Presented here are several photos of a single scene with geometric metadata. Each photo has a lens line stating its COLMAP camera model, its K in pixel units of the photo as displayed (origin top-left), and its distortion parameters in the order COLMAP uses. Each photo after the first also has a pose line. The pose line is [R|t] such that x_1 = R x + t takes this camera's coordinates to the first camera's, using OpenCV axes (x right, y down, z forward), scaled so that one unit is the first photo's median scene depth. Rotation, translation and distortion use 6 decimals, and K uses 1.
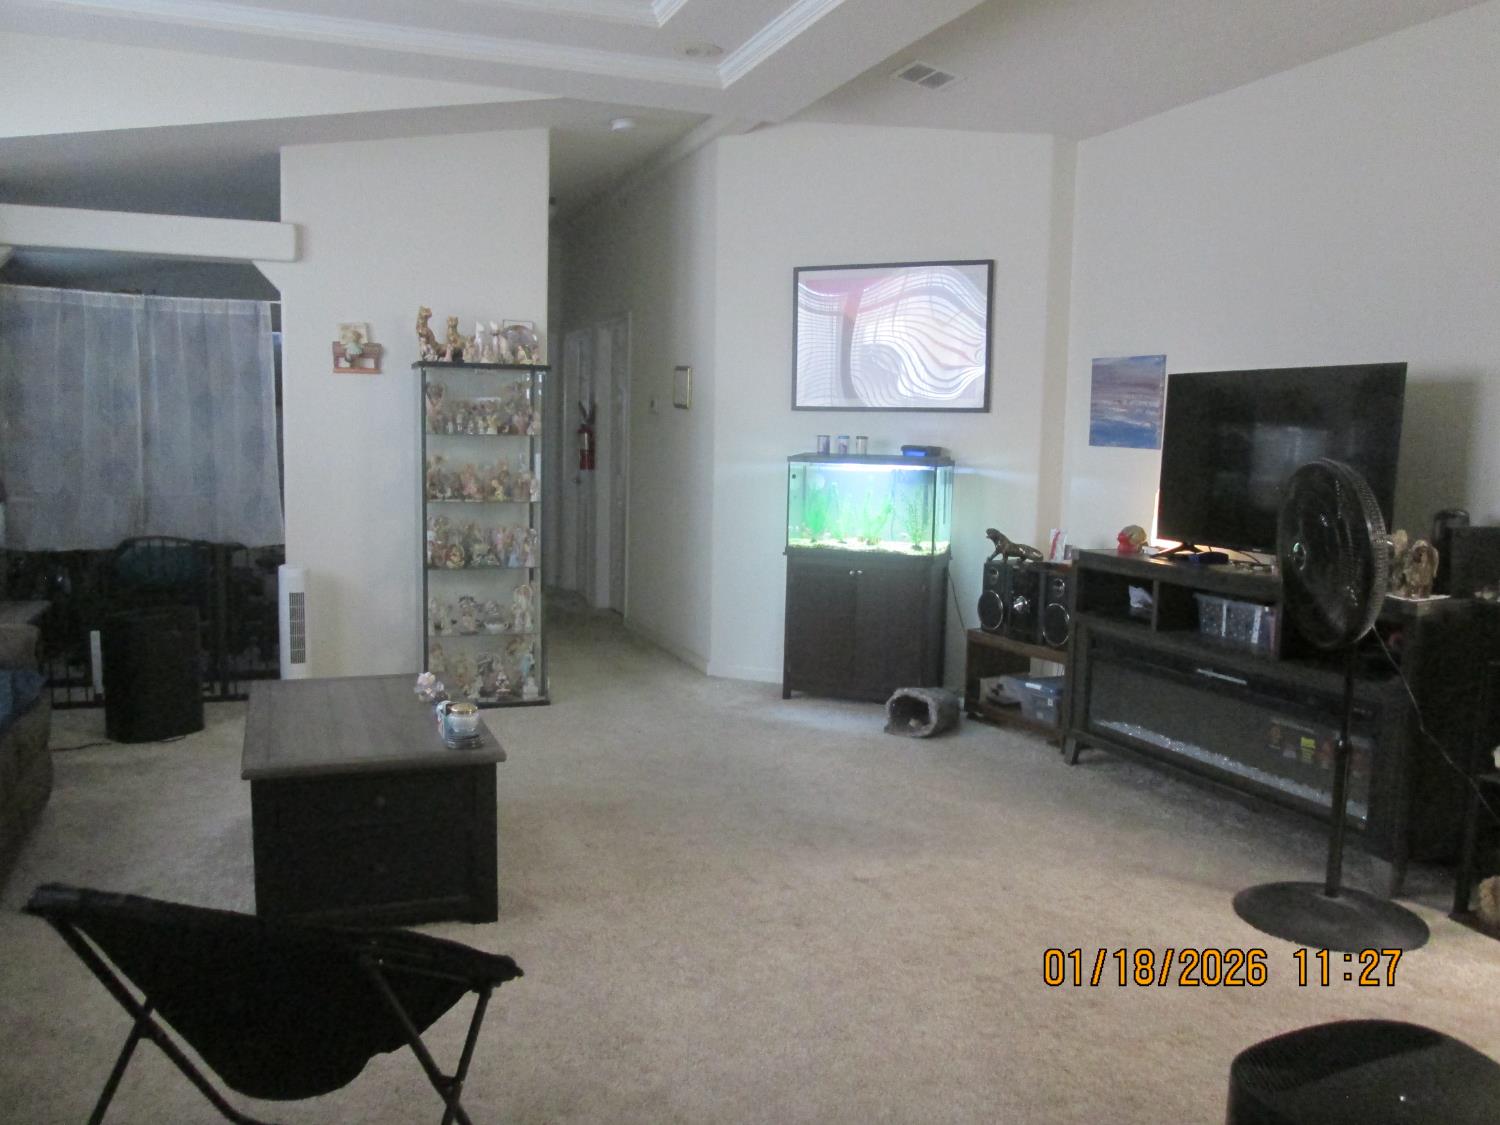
lens RADIAL K [[1244.1, 0, 747.2], [0, 1244.1, 565.7], [0, 0, 1]] dist [-0.051263, 0.022320]
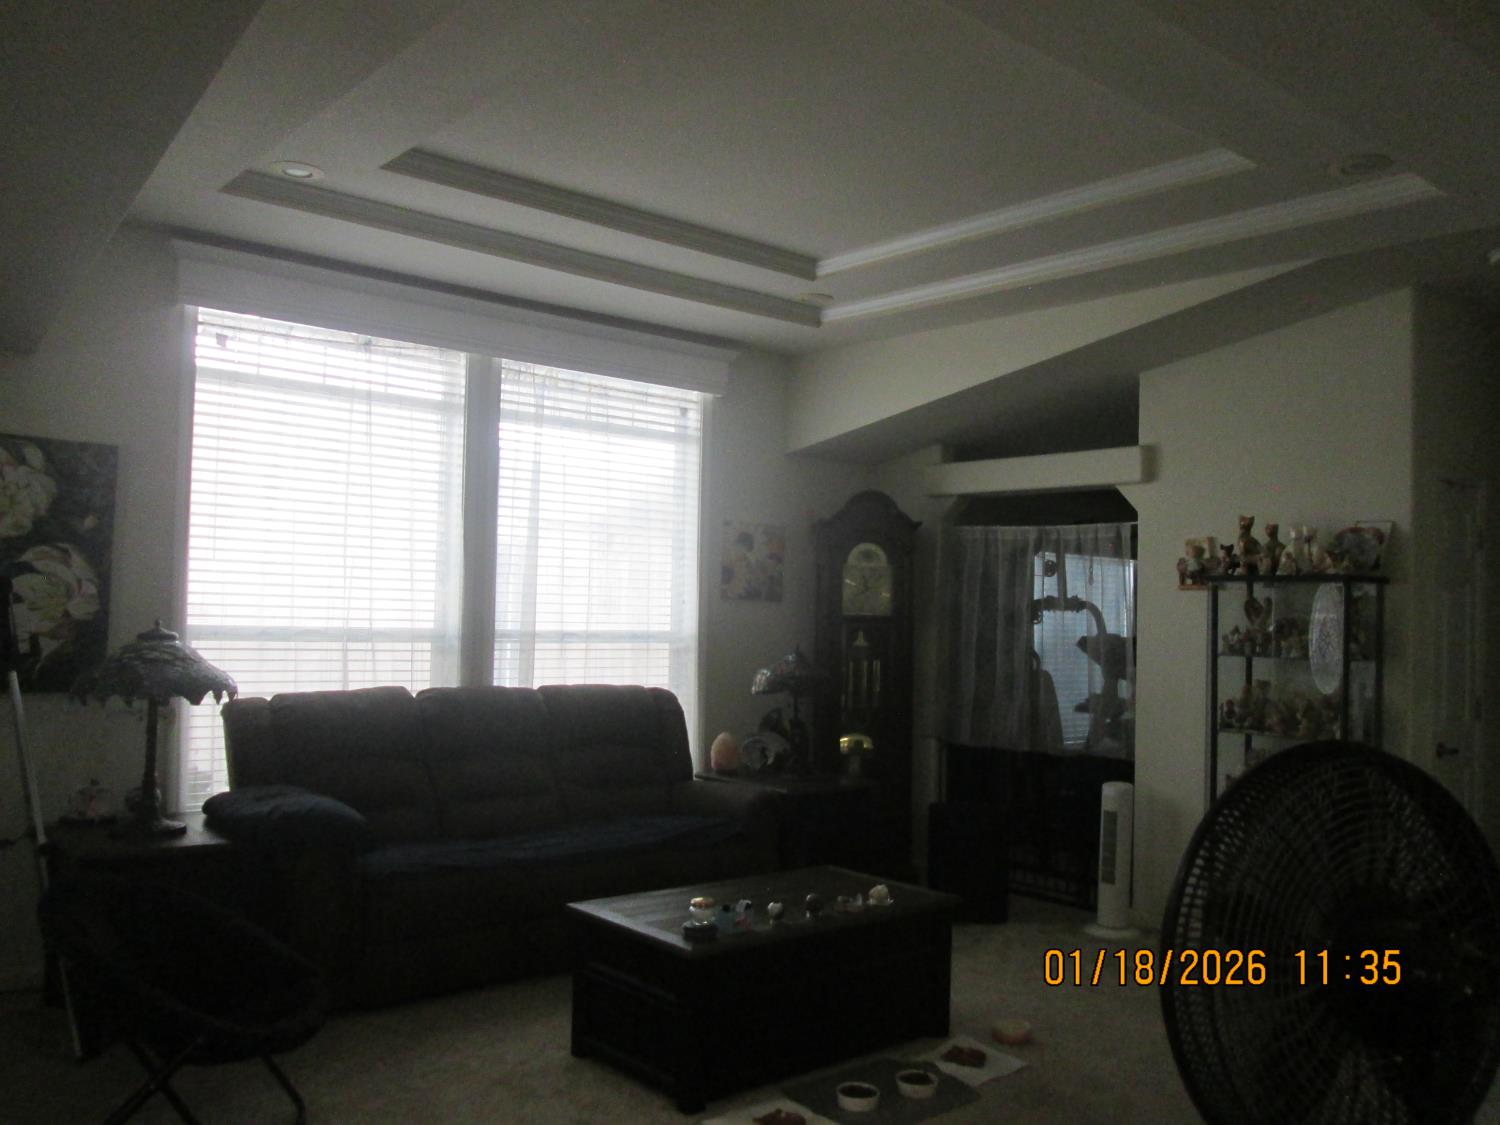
lens RADIAL K [[1244.1, 0, 755.0], [0, 1244.1, 560.6], [0, 0, 1]] dist [-0.051263, 0.022320]
pose [[0.330490, -0.048168, -0.942579, 0.479069], [-0.116738, 0.988942, -0.091469, -0.052234], [0.936562, 0.140264, 0.321213, 0.380085]]
